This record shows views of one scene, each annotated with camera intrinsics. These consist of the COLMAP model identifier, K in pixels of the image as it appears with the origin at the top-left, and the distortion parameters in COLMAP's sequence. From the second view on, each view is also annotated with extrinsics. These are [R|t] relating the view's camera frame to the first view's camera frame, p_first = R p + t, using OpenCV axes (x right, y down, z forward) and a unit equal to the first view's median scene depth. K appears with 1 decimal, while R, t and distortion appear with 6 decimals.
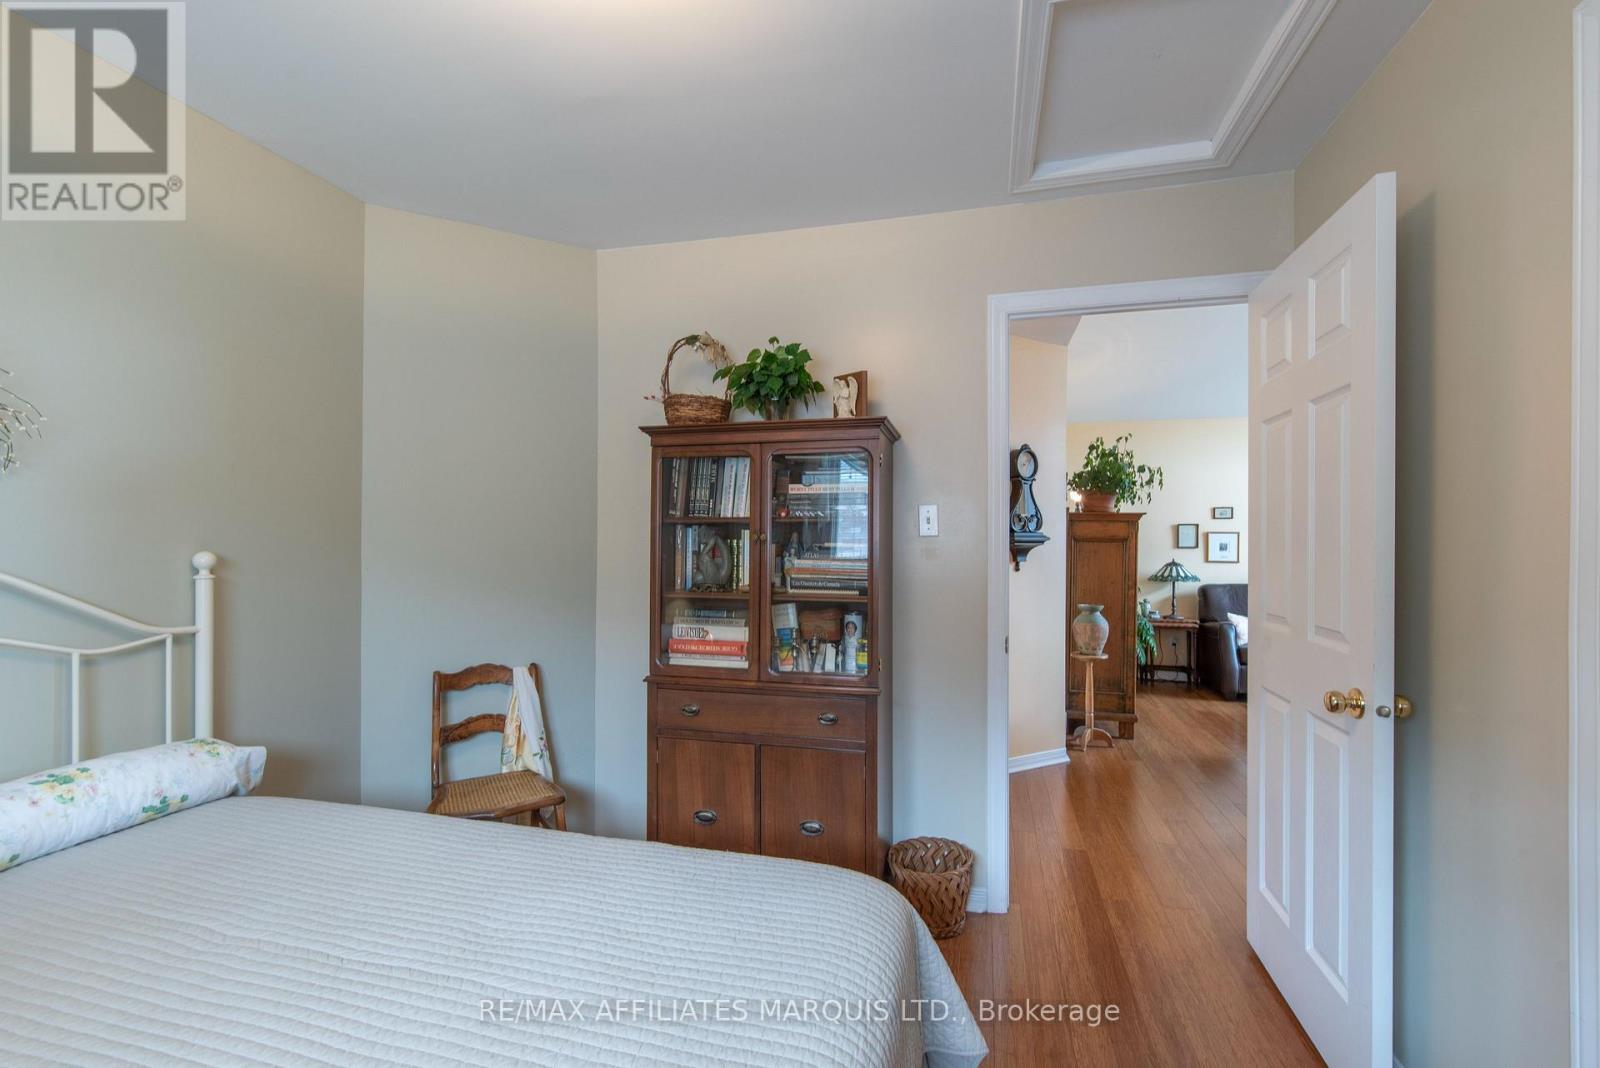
lens RADIAL K [[700.8, 0, 800.0], [0, 700.8, 534.0], [0, 0, 1]] dist [-0.000283, -0.000180]
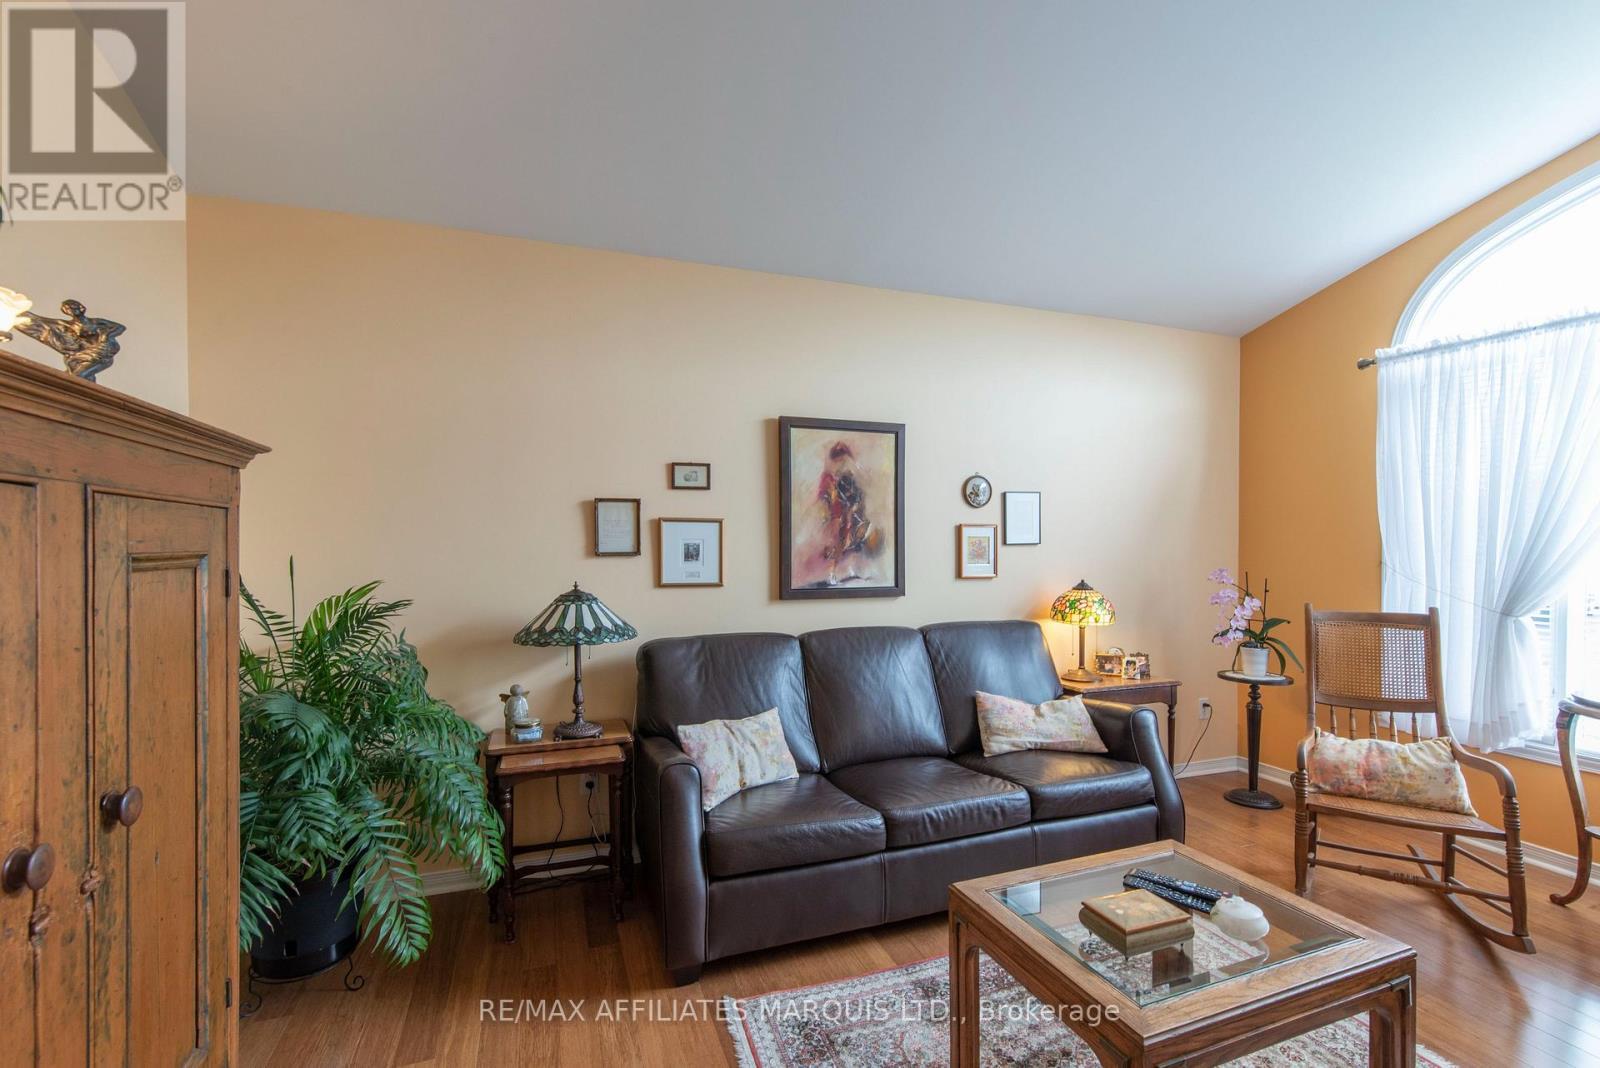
lens RADIAL K [[697.5, 0, 803.4], [0, 697.5, 558.3], [0, 0, 1]] dist [0.002254, 0.000117]
pose [[0.811322, -0.015938, 0.584383, 0.407116], [0.000599, 0.999650, 0.026431, 0.010840], [-0.584600, -0.021094, 0.811048, 0.604329]]
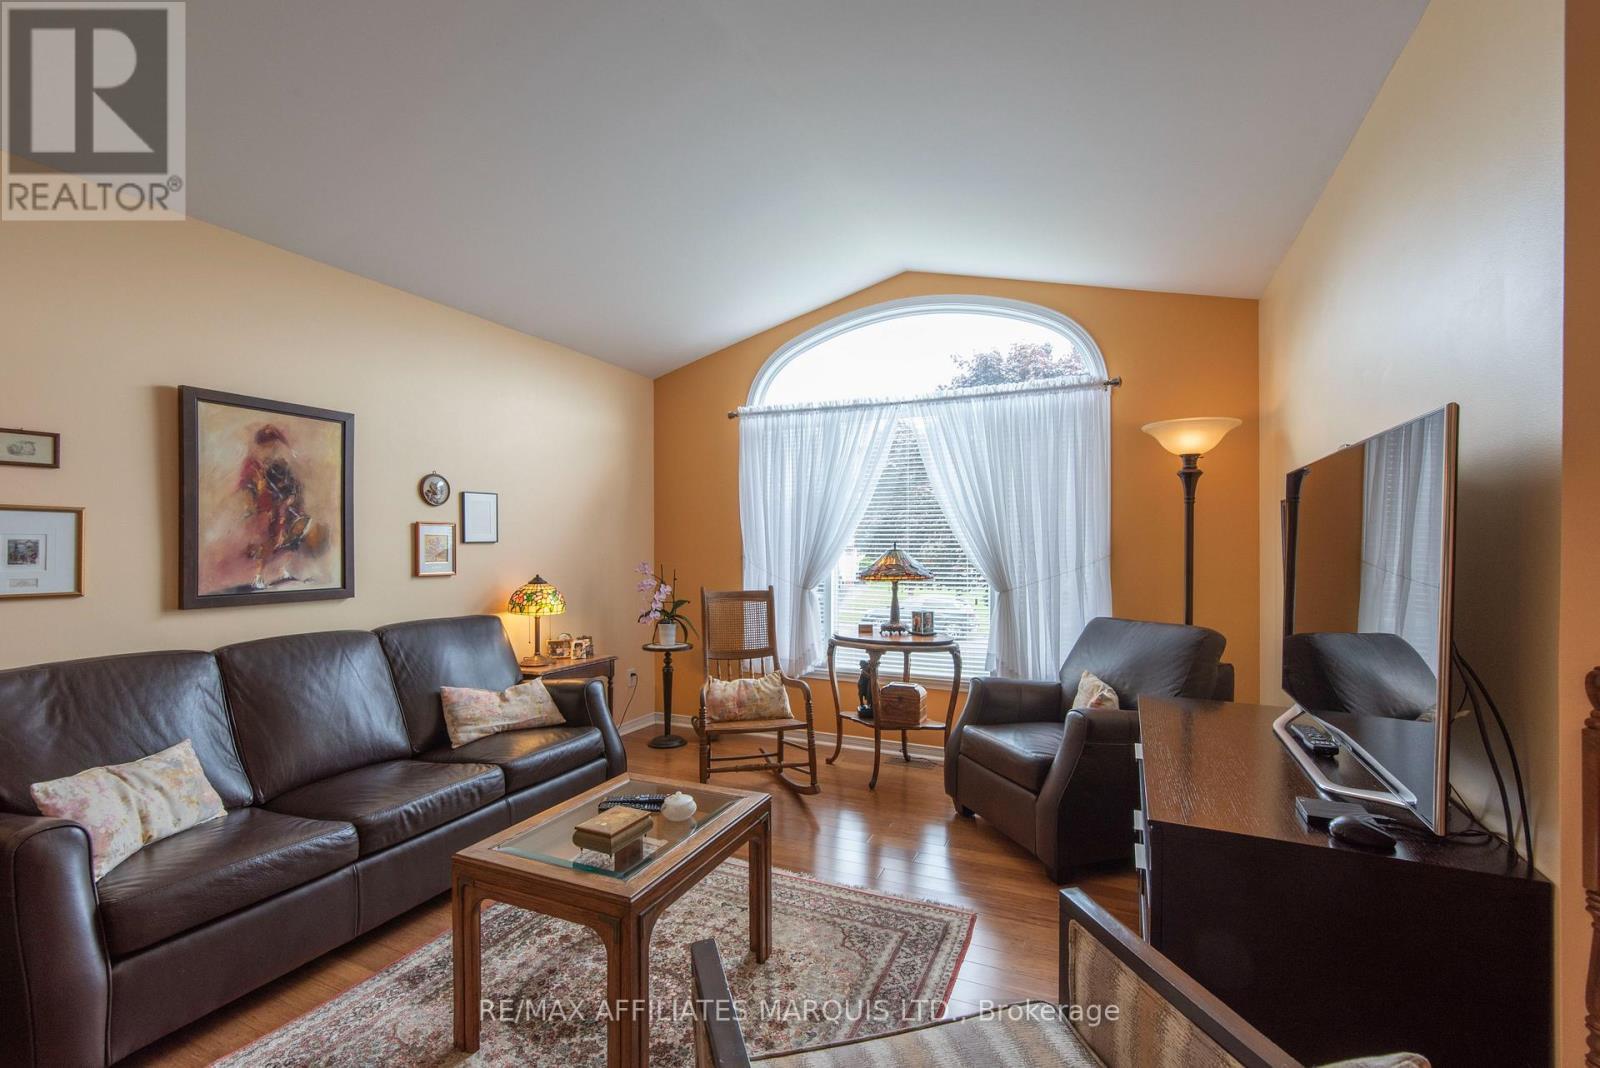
lens RADIAL K [[700.8, 0, 800.0], [0, 700.8, 534.0], [0, 0, 1]] dist [-0.000283, -0.000180]
pose [[0.158521, 0.009571, 0.987309, 0.342884], [-0.007141, 0.999938, -0.008547, 0.010476], [-0.987330, -0.005696, 0.158580, 0.597588]]
